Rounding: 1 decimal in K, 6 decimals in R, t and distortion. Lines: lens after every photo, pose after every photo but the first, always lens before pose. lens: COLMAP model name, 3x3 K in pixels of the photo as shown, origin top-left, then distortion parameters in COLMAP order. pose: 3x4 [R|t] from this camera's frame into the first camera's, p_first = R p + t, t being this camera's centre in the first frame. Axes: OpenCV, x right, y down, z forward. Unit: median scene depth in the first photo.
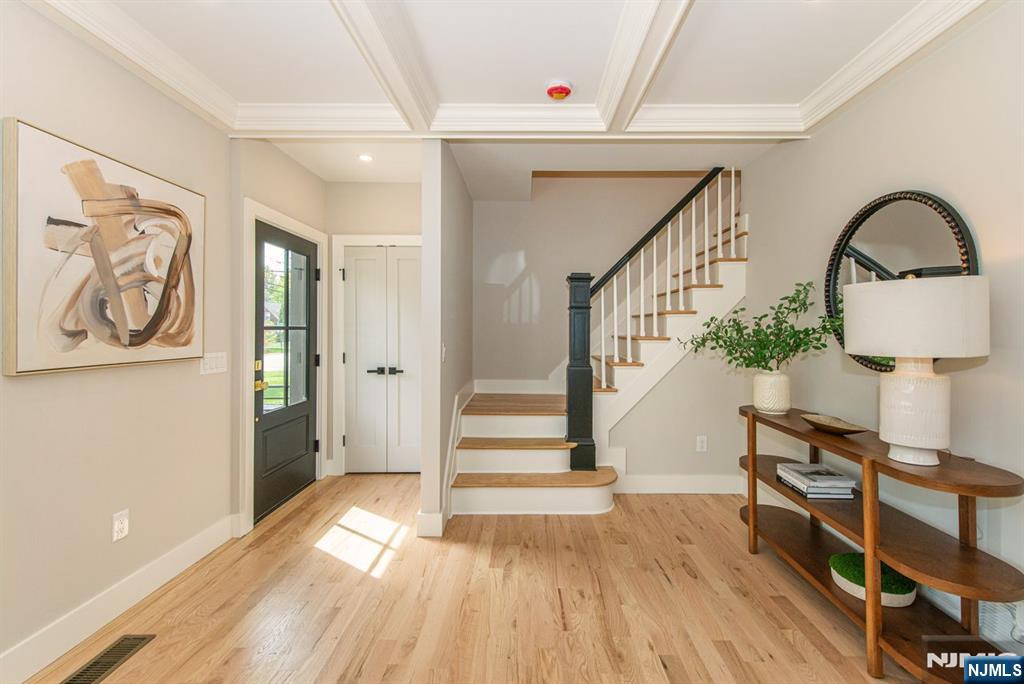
lens RADIAL K [[444.0, 0, 535.7], [0, 444.0, 328.0], [0, 0, 1]] dist [0.013040, -0.000445]
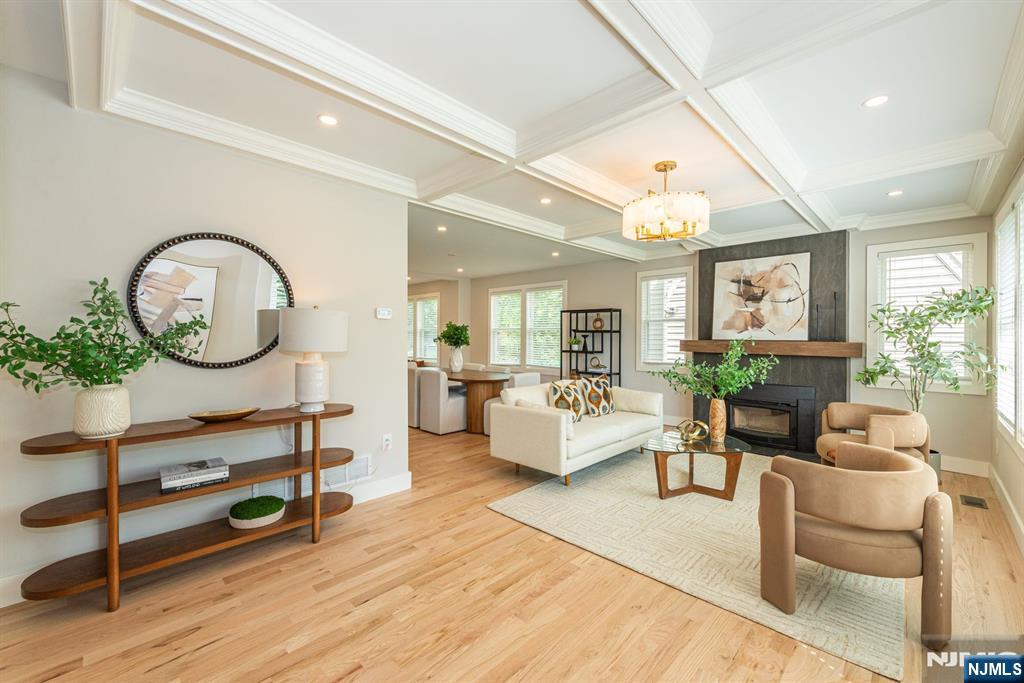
lens RADIAL K [[401.0, 0, 511.0], [0, 401.0, 336.1], [0, 0, 1]] dist [-0.014819, 0.000105]
pose [[-0.700064, 0.002442, 0.714076, -0.666056], [-0.006621, 0.999929, -0.009910, 0.011826], [-0.714049, -0.011665, -0.699998, 1.248148]]
